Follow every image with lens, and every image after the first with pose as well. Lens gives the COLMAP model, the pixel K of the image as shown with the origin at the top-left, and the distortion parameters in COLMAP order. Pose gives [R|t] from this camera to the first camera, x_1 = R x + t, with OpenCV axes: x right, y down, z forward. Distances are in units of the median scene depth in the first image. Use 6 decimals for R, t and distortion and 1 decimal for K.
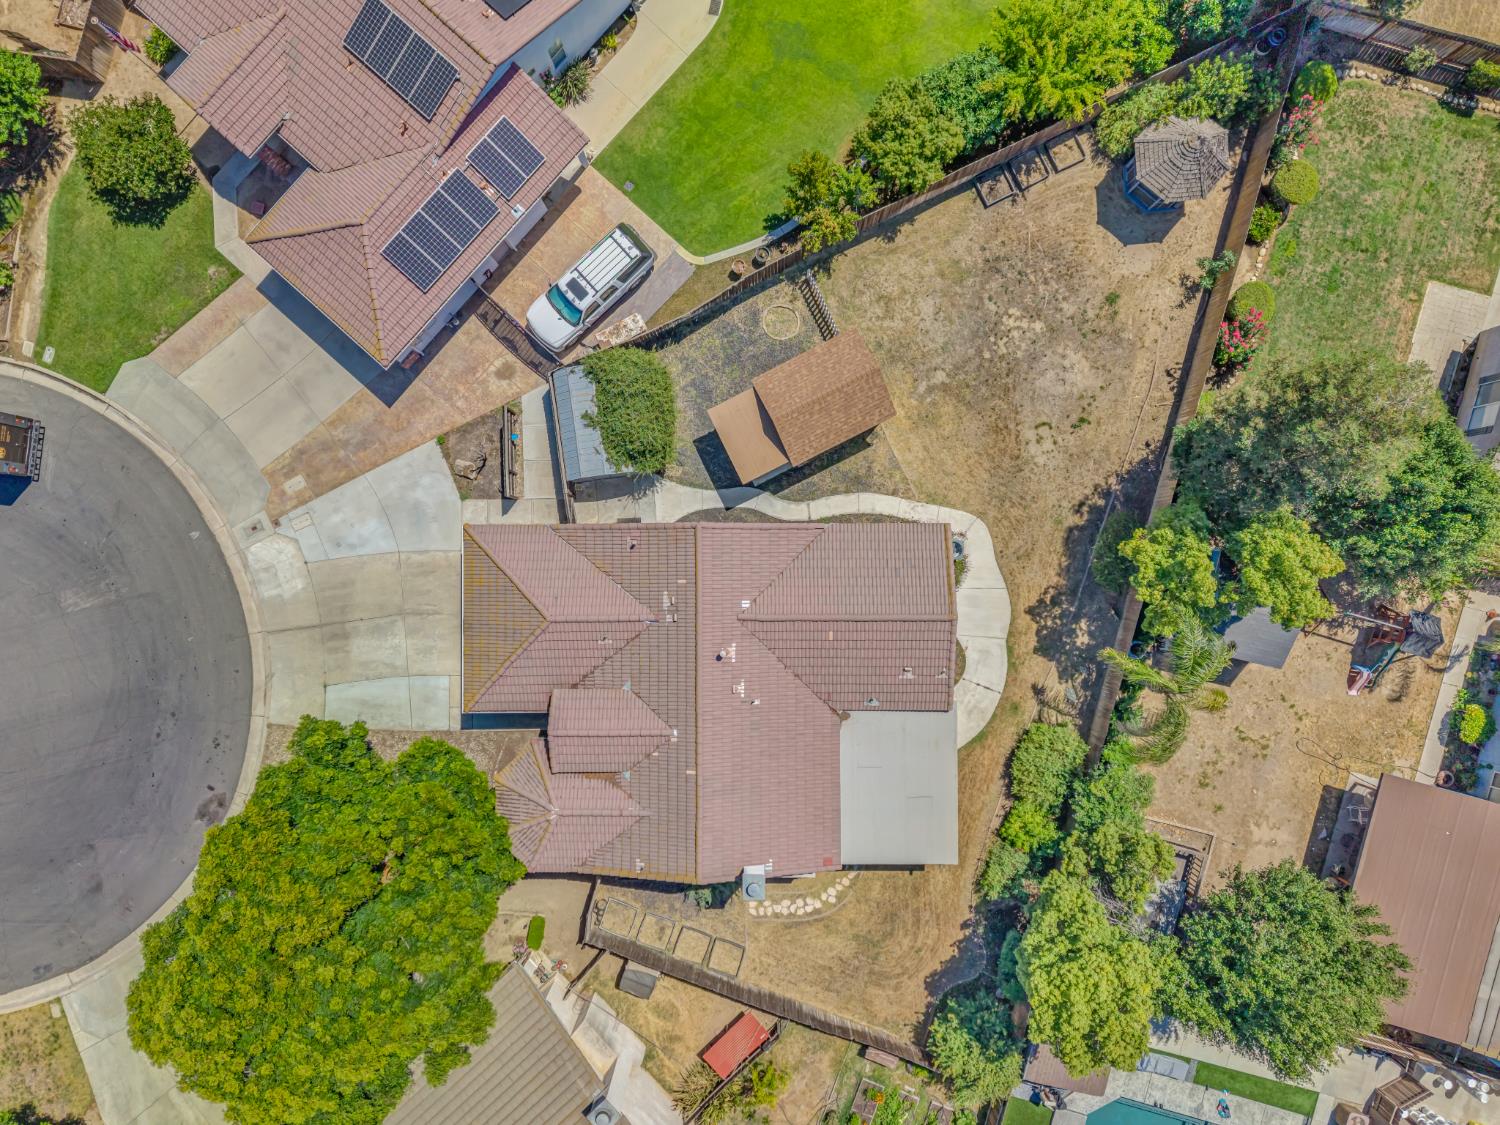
lens RADIAL K [[1043.7, 0, 752.4], [0, 1043.7, 564.6], [0, 0, 1]] dist [0.047890, -0.042671]
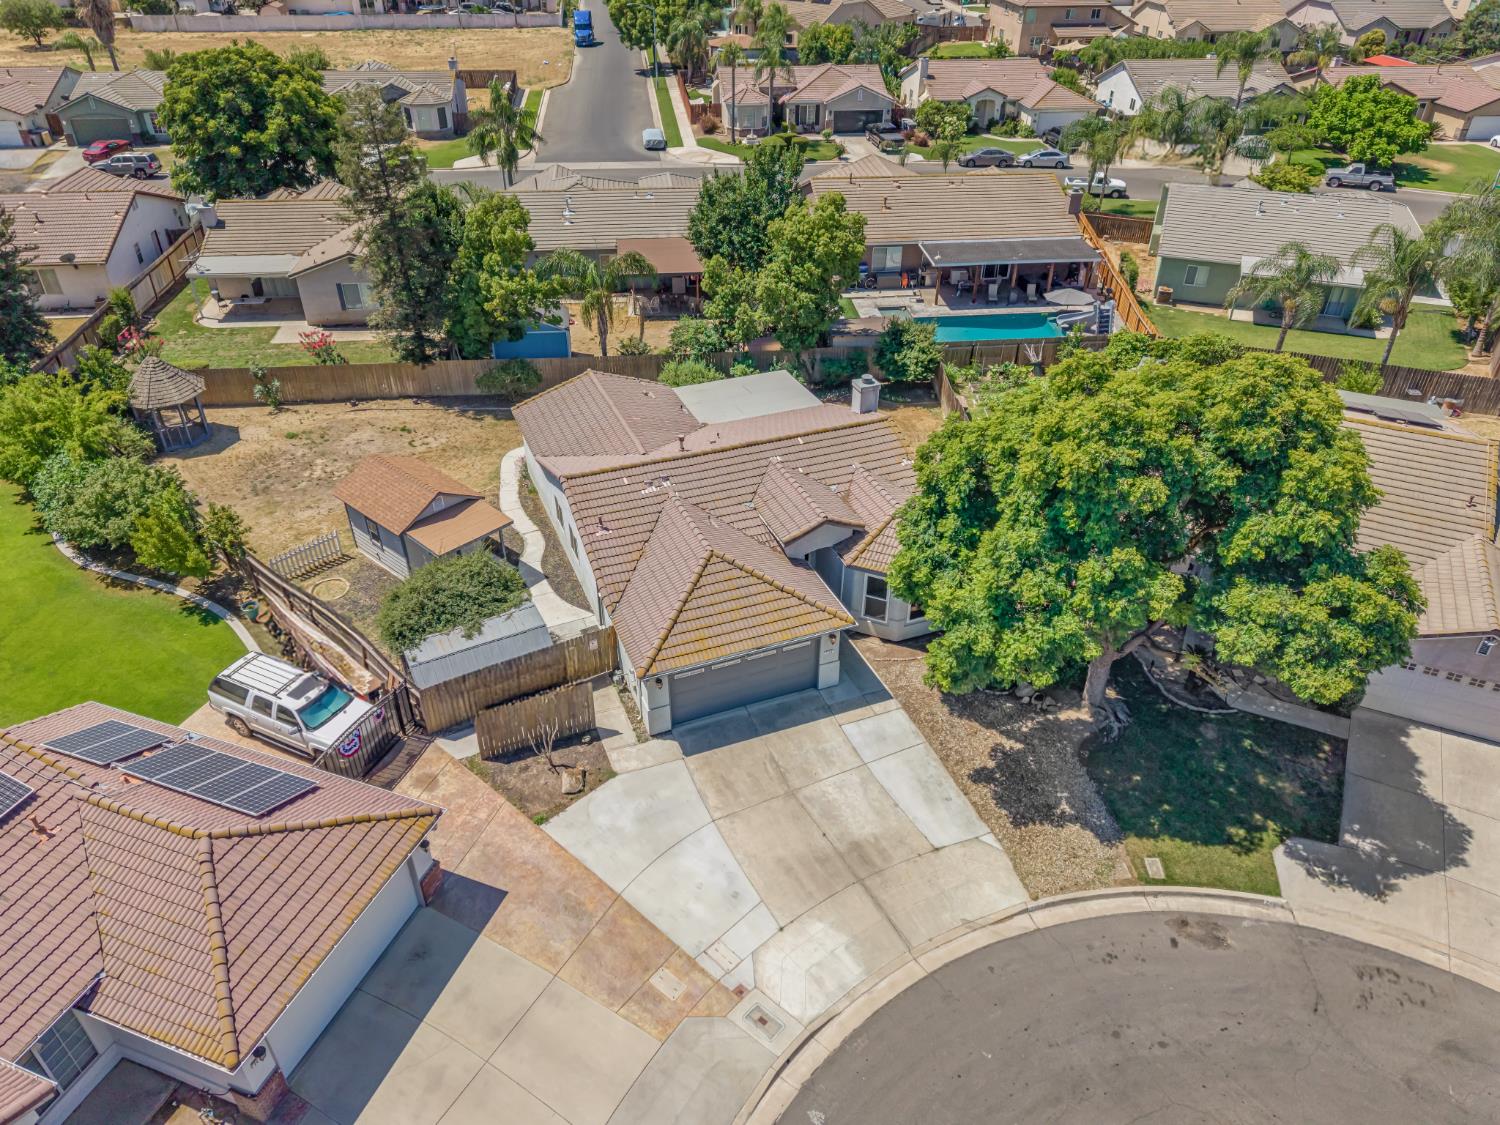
lens RADIAL K [[1043.7, 0, 752.4], [0, 1043.7, 564.6], [0, 0, 1]] dist [0.047890, -0.042671]
pose [[-0.372869, -0.509666, 0.775377, -0.822688], [0.927884, -0.204336, 0.311895, -0.175329], [-0.000525, 0.835755, 0.549102, 0.490435]]
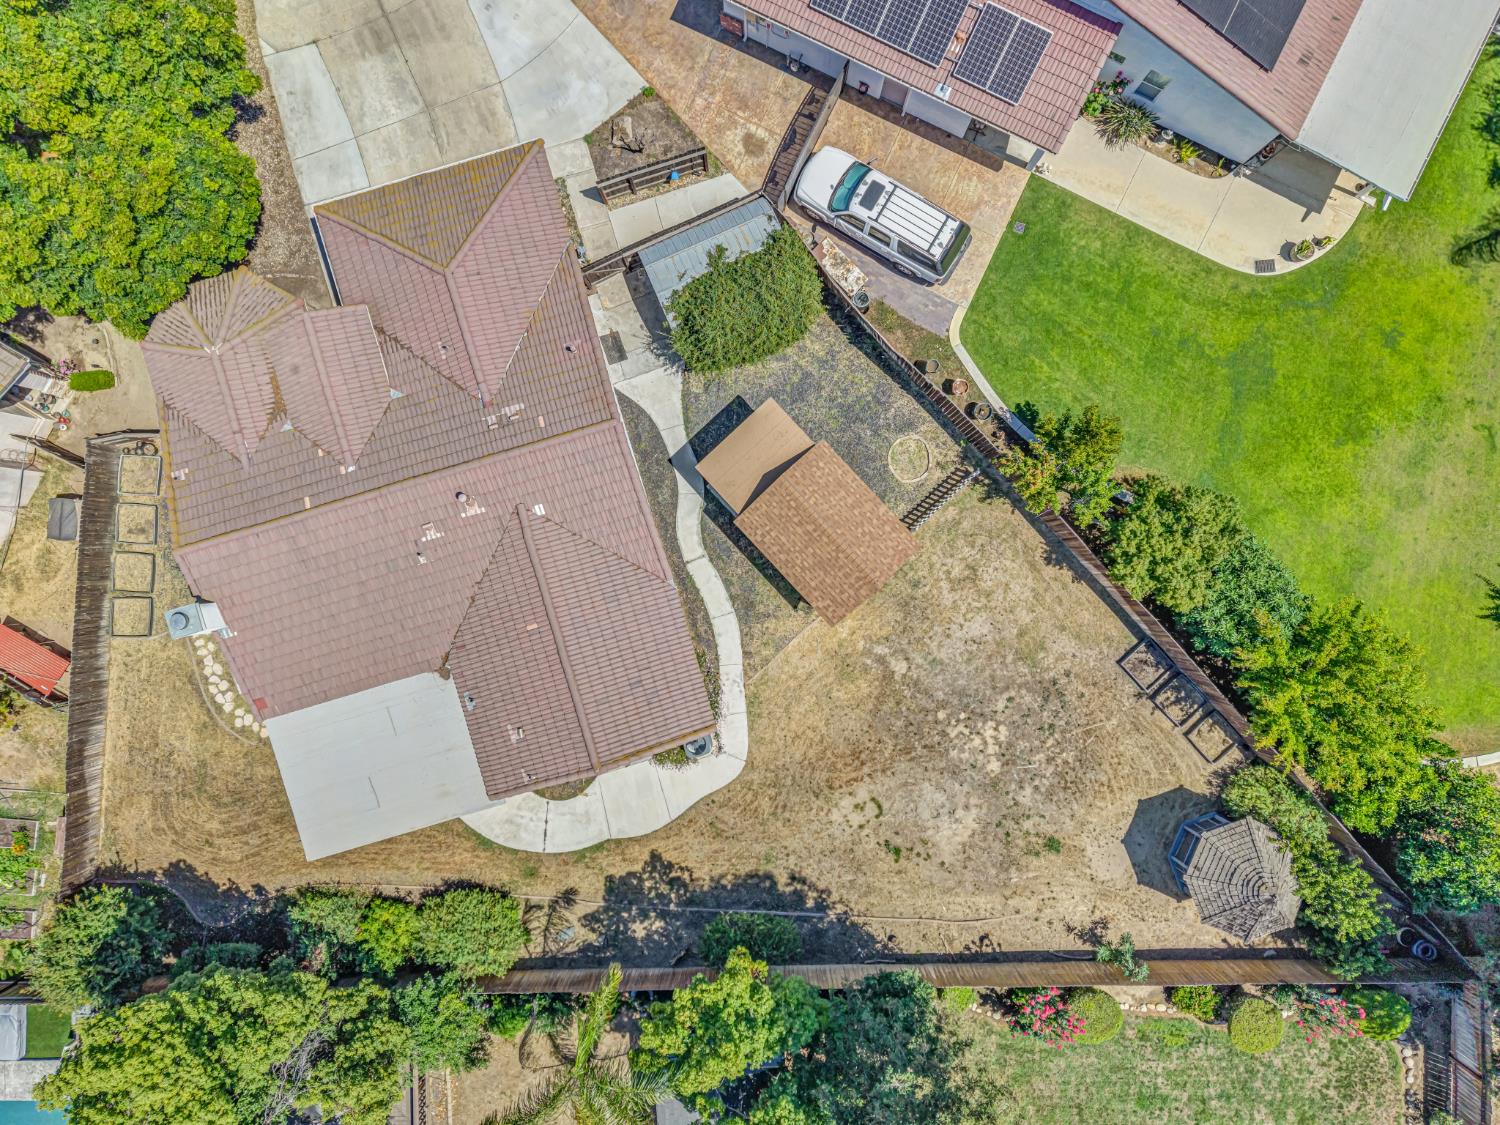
lens RADIAL K [[1043.7, 0, 752.4], [0, 1043.7, 564.6], [0, 0, 1]] dist [0.047890, -0.042671]
pose [[0.283456, 0.958957, 0.007366, 0.066907], [-0.958951, 0.283373, 0.010622, -0.103631], [0.008098, -0.010075, 0.999916, 0.201089]]
